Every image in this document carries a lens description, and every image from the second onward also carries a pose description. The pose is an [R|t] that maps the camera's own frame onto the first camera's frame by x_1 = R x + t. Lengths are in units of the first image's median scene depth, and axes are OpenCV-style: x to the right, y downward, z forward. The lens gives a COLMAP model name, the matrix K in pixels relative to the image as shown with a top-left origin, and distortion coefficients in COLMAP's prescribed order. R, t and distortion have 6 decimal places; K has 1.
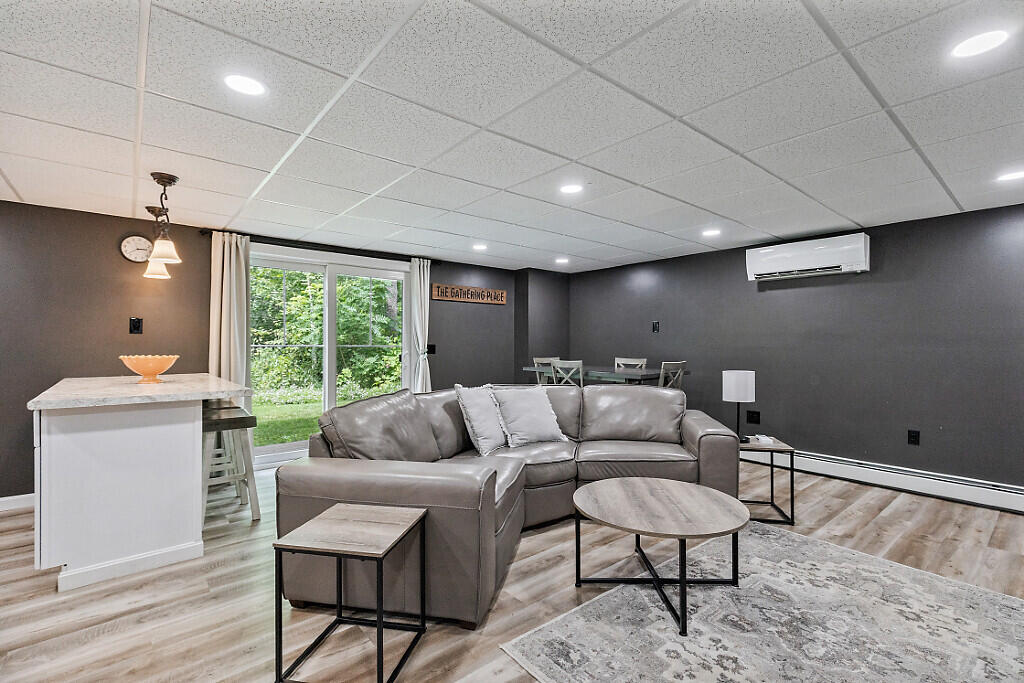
lens RADIAL K [[462.3, 0, 510.9], [0, 462.3, 337.5], [0, 0, 1]] dist [0.000363, -0.000659]
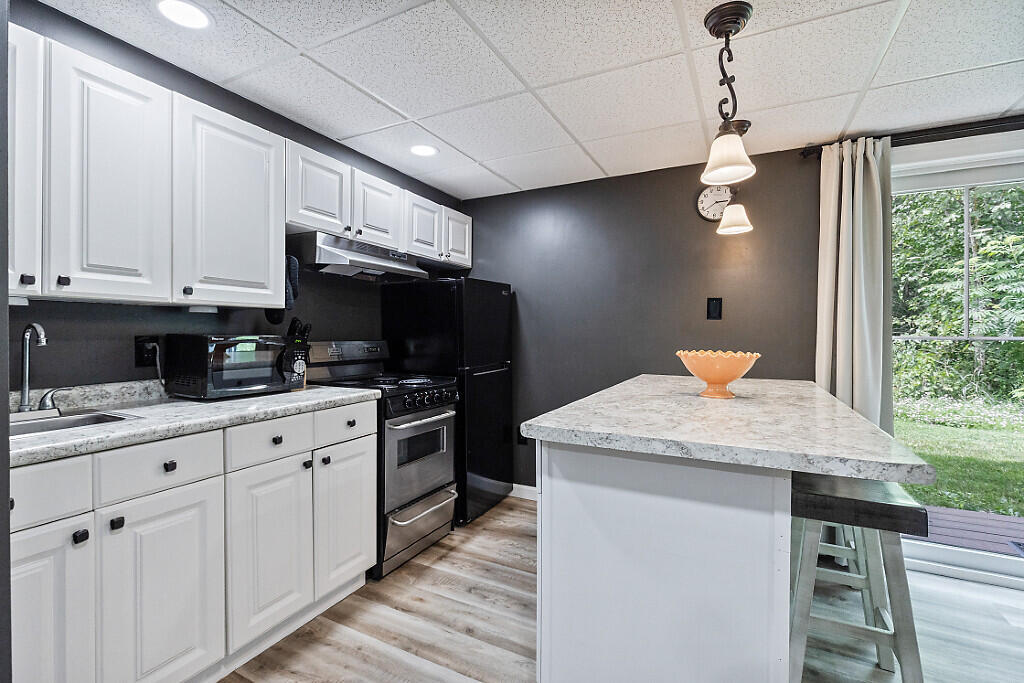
lens RADIAL K [[462.3, 0, 510.9], [0, 462.3, 337.5], [0, 0, 1]] dist [0.000363, -0.000659]
pose [[0.389207, 0.011106, -0.921084, -0.265895], [0.006795, 0.999865, 0.014927, 0.007006], [0.921125, -0.012069, 0.389079, 0.422093]]
